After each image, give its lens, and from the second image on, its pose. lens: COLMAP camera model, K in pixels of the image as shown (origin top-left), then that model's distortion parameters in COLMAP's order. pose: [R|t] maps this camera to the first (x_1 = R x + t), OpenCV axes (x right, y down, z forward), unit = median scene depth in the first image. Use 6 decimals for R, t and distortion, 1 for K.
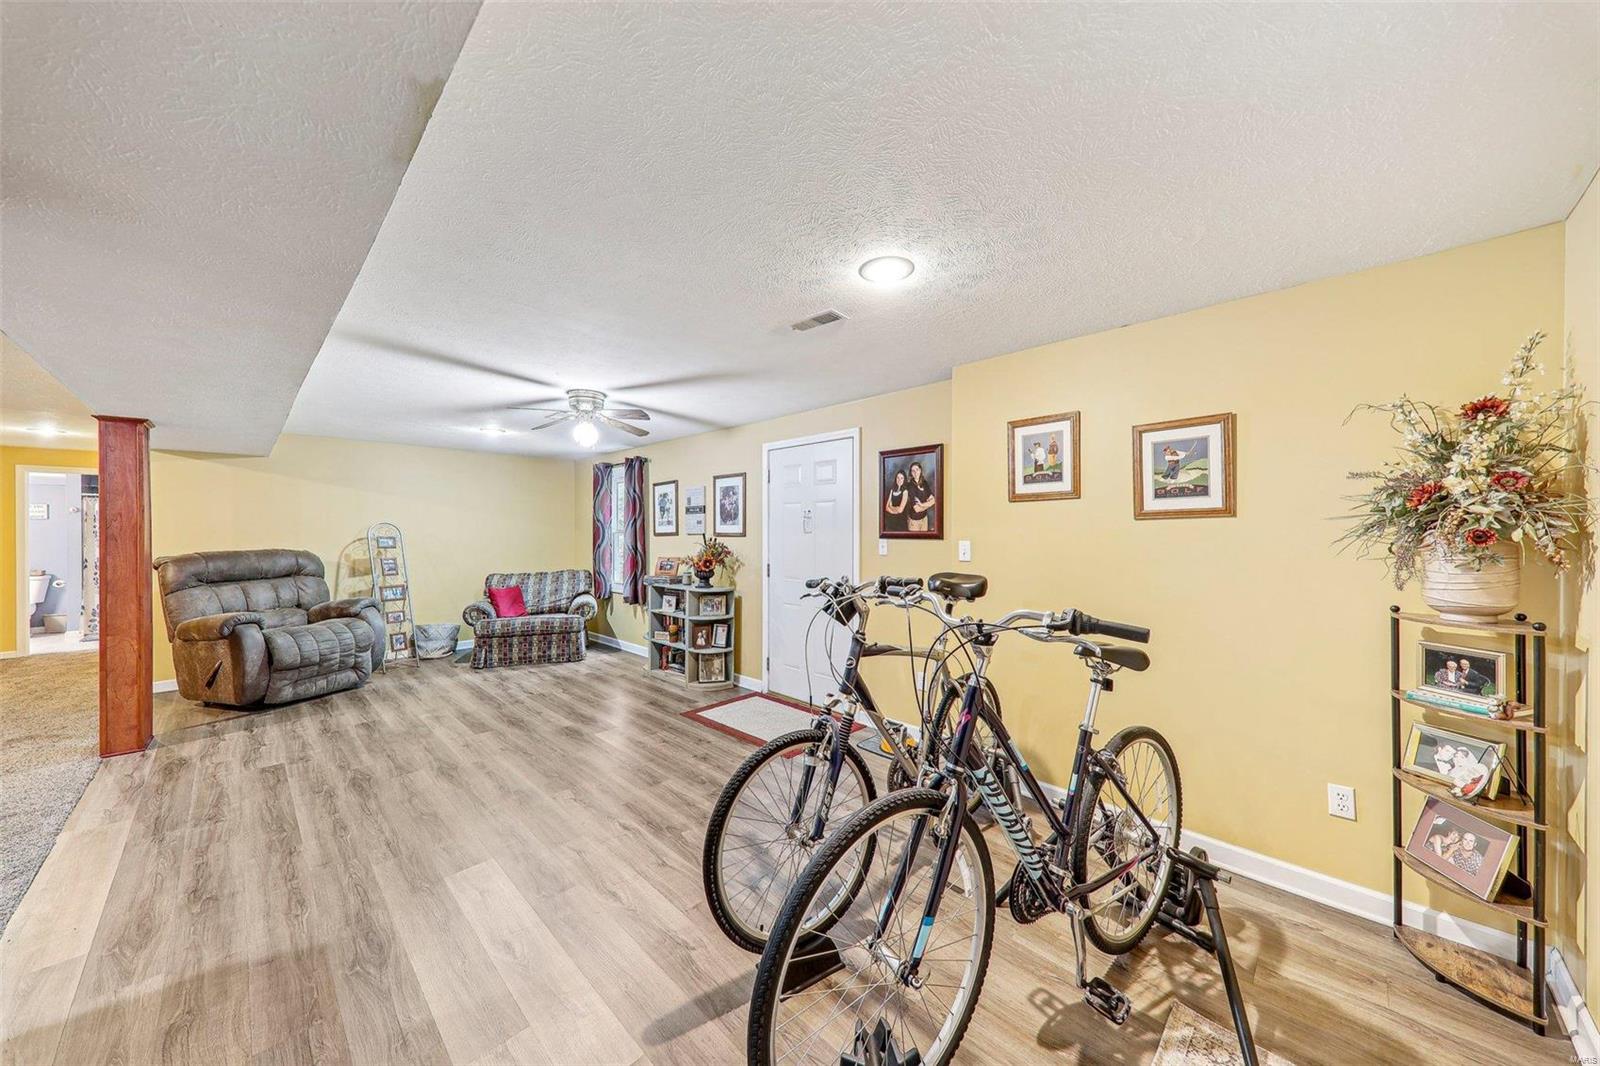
lens RADIAL K [[542.3, 0, 798.0], [0, 542.3, 532.5], [0, 0, 1]] dist [0.020405, 0.000014]
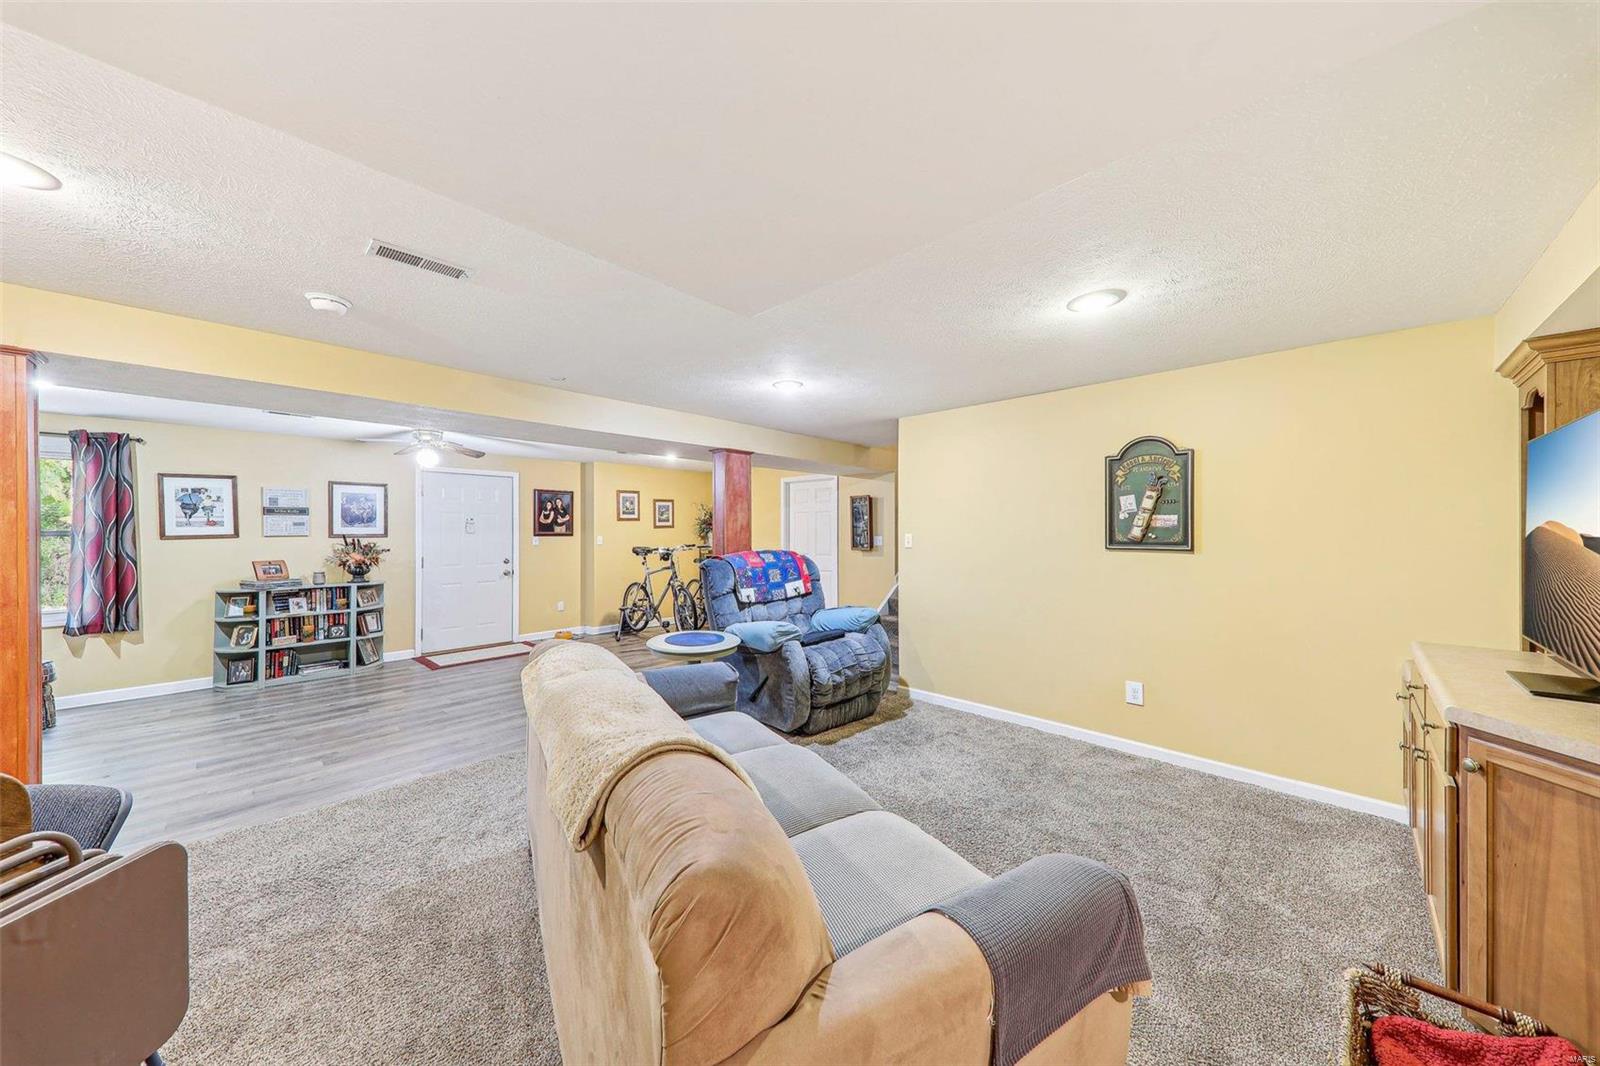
lens RADIAL K [[542.3, 0, 796.1], [0, 542.3, 527.9], [0, 0, 1]] dist [0.020405, 0.000014]
pose [[0.005114, 0.001561, 0.999986, -1.811989], [0.000018, 0.999999, -0.001561, -0.014745], [-0.999987, 0.000026, 0.005114, 0.106576]]
